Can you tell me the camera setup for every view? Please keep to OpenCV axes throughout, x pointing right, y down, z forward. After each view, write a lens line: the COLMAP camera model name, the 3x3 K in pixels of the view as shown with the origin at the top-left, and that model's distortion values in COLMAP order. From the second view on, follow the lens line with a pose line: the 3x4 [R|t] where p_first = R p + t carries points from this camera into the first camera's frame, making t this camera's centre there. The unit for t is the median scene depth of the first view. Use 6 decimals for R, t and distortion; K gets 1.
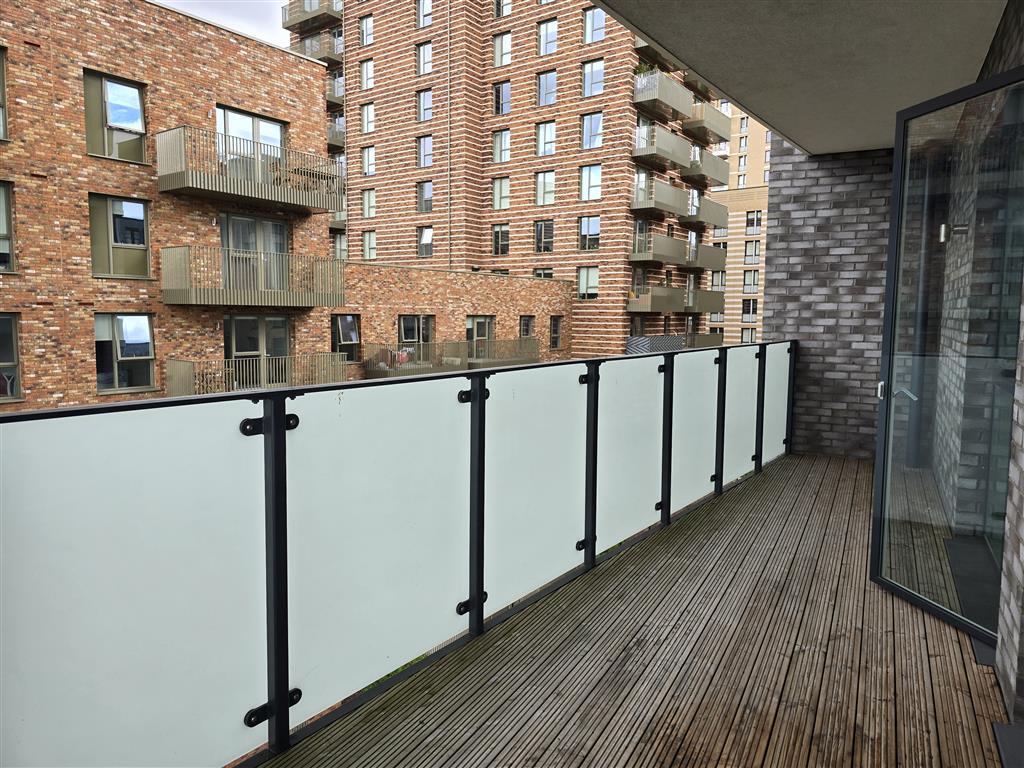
lens RADIAL K [[696.1, 0, 516.0], [0, 696.1, 383.1], [0, 0, 1]] dist [0.000447, -0.001647]
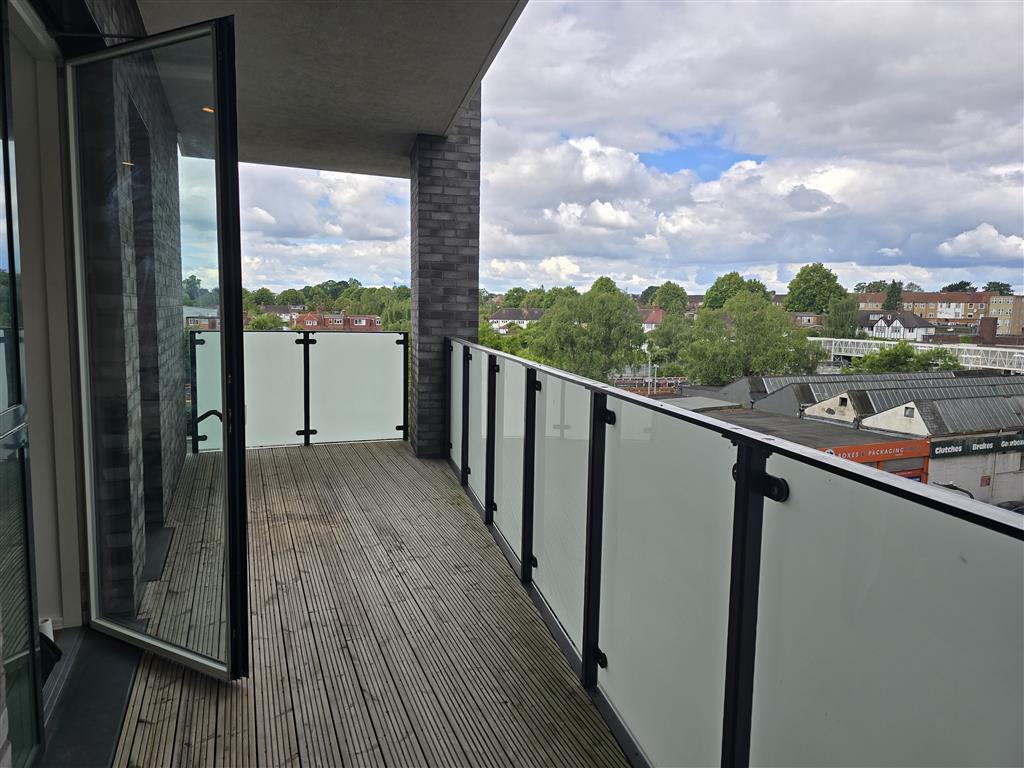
lens RADIAL K [[696.1, 0, 515.8], [0, 696.1, 382.5], [0, 0, 1]] dist [0.000447, -0.001647]
pose [[-0.654565, 0.063311, -0.753350, 1.056852], [-0.097372, 0.981127, 0.167056, -0.207361], [0.749709, 0.182704, -0.636047, 2.003261]]
